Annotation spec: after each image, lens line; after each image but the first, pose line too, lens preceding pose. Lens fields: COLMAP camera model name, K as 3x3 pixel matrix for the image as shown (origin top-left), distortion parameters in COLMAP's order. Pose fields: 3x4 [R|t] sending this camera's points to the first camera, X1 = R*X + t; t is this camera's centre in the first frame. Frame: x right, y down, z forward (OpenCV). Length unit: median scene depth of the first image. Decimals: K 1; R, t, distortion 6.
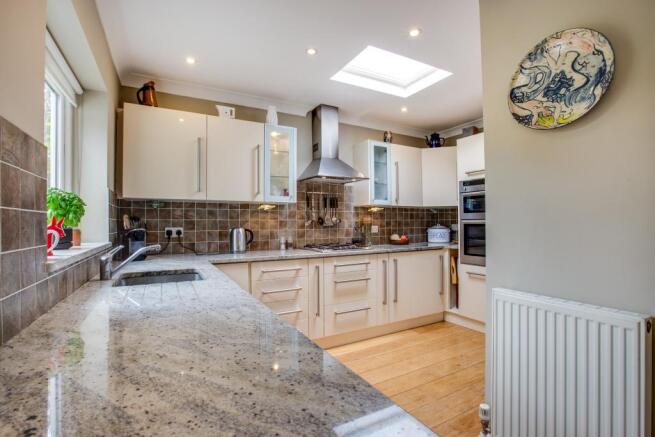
lens RADIAL K [[307.9, 0, 329.6], [0, 307.9, 219.4], [0, 0, 1]] dist [-0.020544, 0.000673]
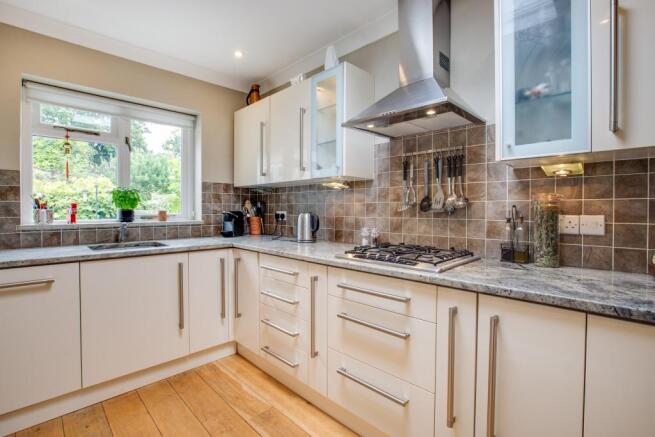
lens RADIAL K [[307.9, 0, 313.0], [0, 307.9, 209.7], [0, 0, 1]] dist [-0.020544, 0.000673]
pose [[0.250878, 0.010960, -0.967957, 0.527657], [0.012964, 0.999808, 0.014681, 0.006674], [0.967932, -0.016231, 0.250688, 0.798841]]
